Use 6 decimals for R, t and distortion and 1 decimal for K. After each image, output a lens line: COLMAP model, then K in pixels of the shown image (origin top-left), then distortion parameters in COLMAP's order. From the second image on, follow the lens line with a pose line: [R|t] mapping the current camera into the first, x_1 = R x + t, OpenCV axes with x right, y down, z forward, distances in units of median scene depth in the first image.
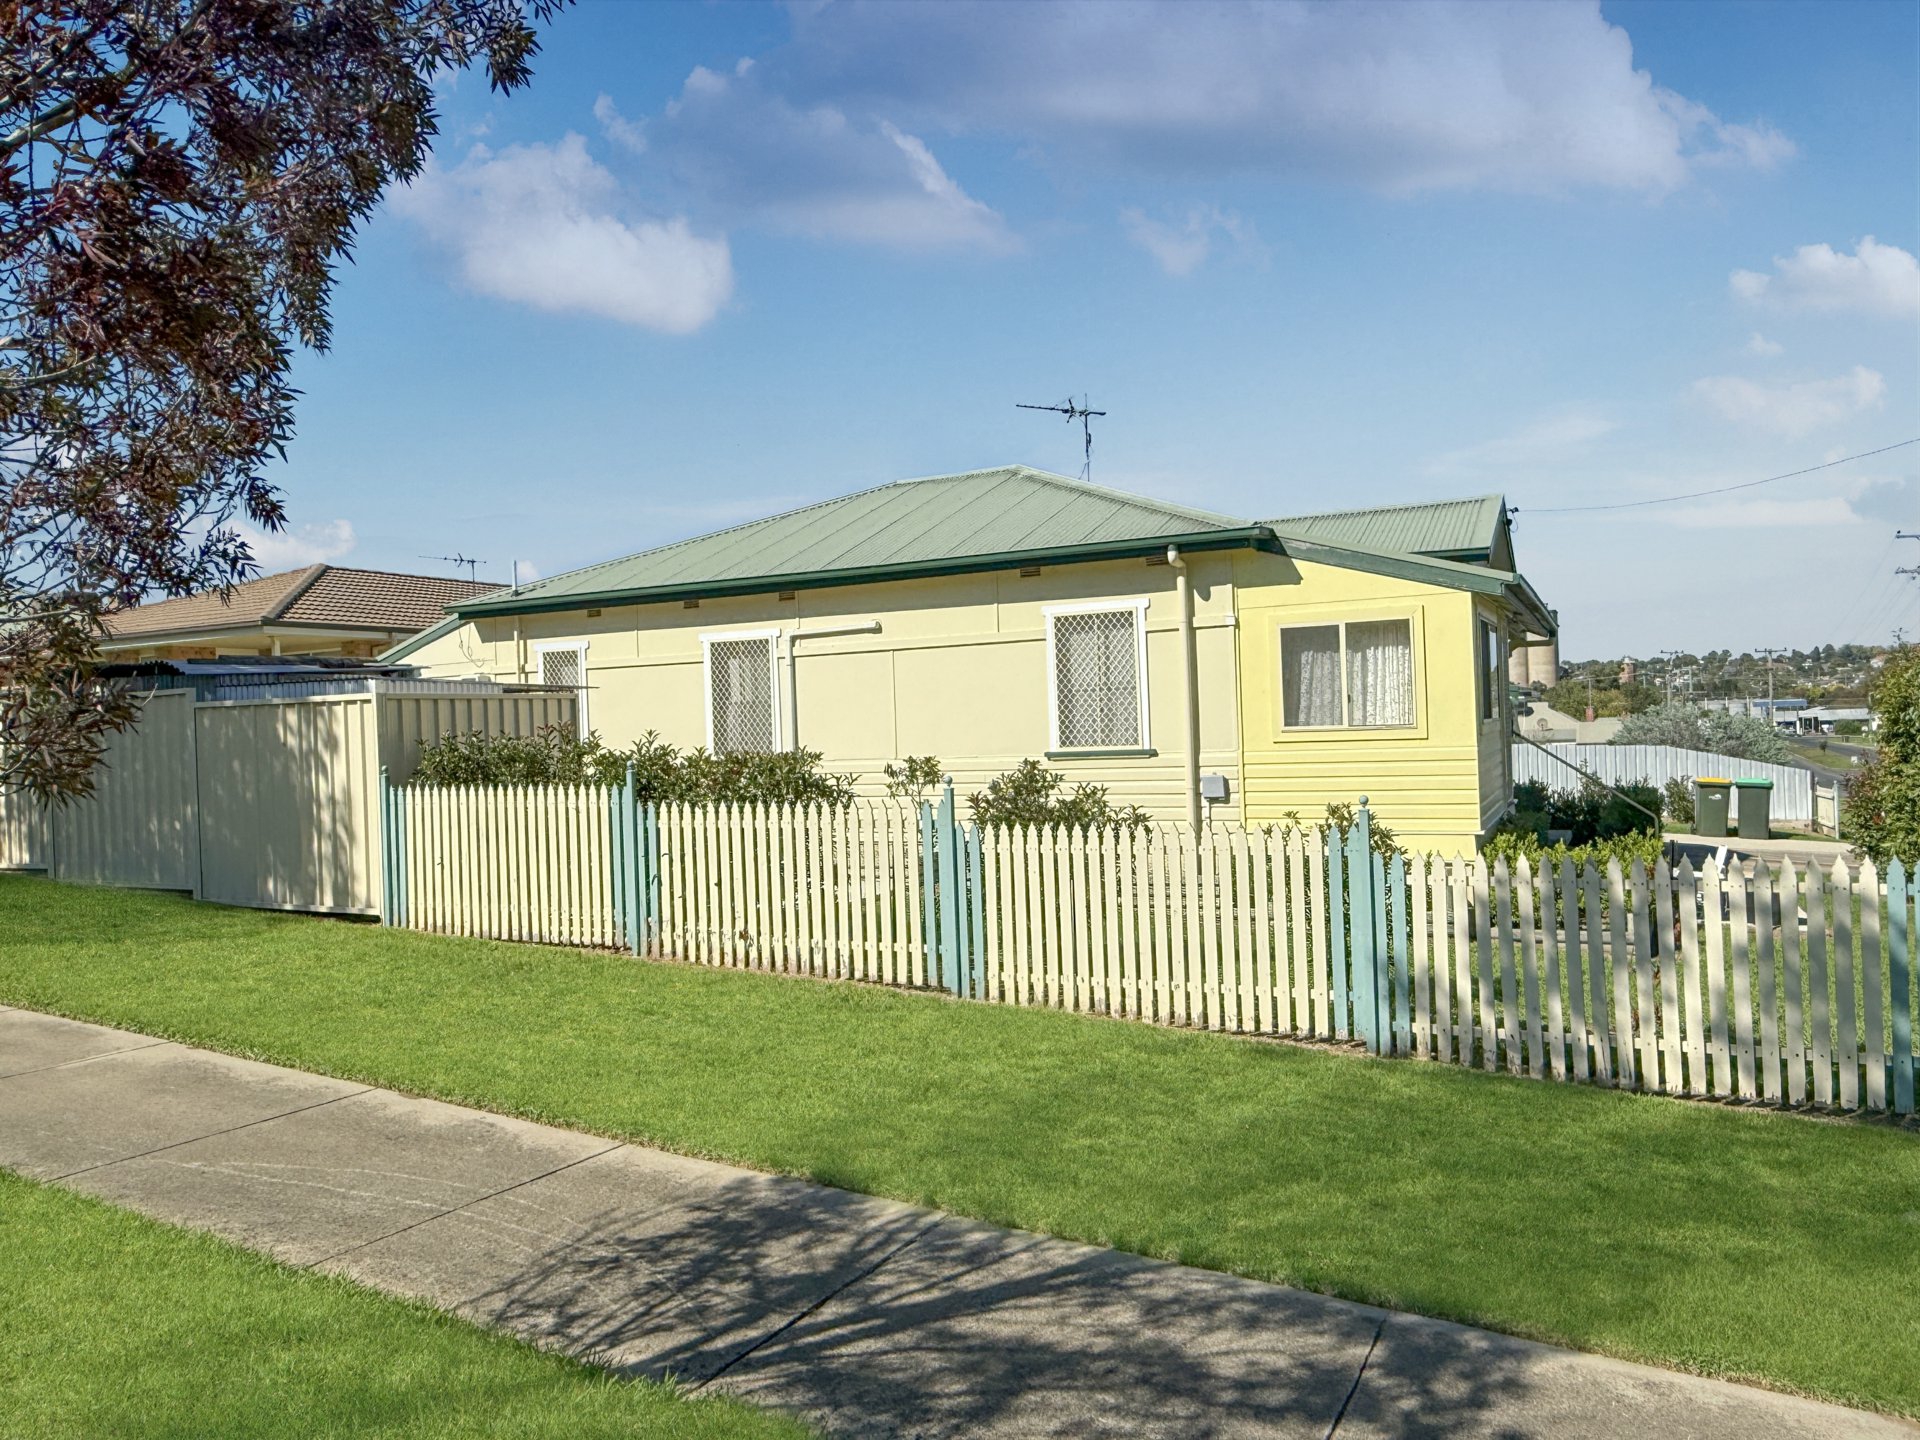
lens RADIAL K [[1270.4, 0, 960.0], [0, 1270.4, 720.0], [0, 0, 1]] dist [-0.004941, -0.000691]
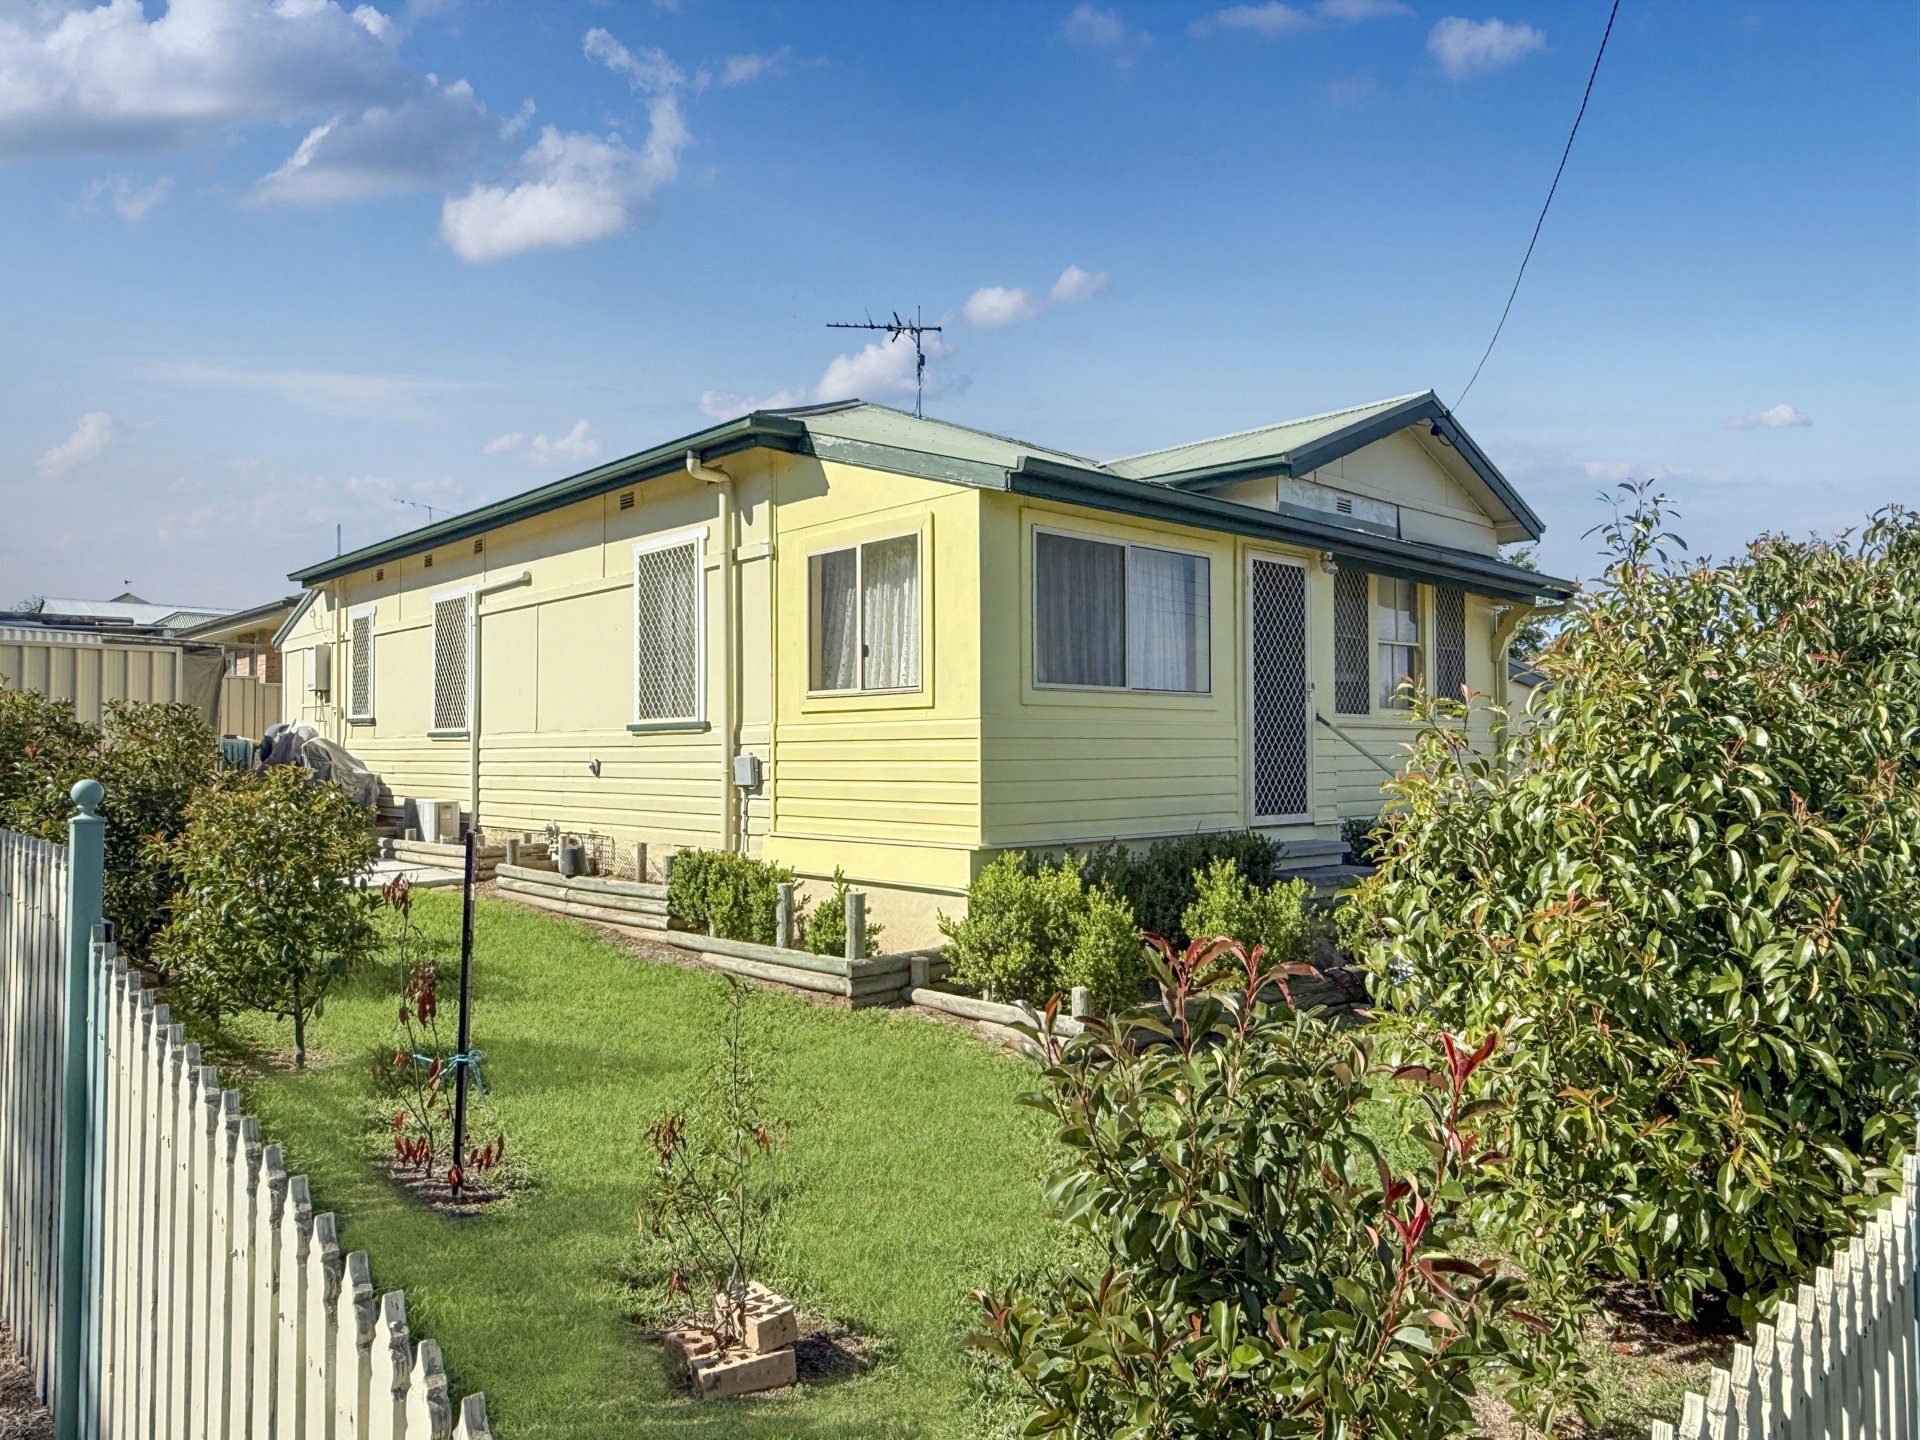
lens RADIAL K [[1270.4, 0, 960.0], [0, 1270.4, 720.0], [0, 0, 1]] dist [-0.004941, -0.000691]
pose [[0.951922, 0.019123, -0.305745, 0.548084], [-0.021941, 0.999743, -0.005783, 0.023737], [0.305555, 0.012213, 0.952096, 0.323822]]
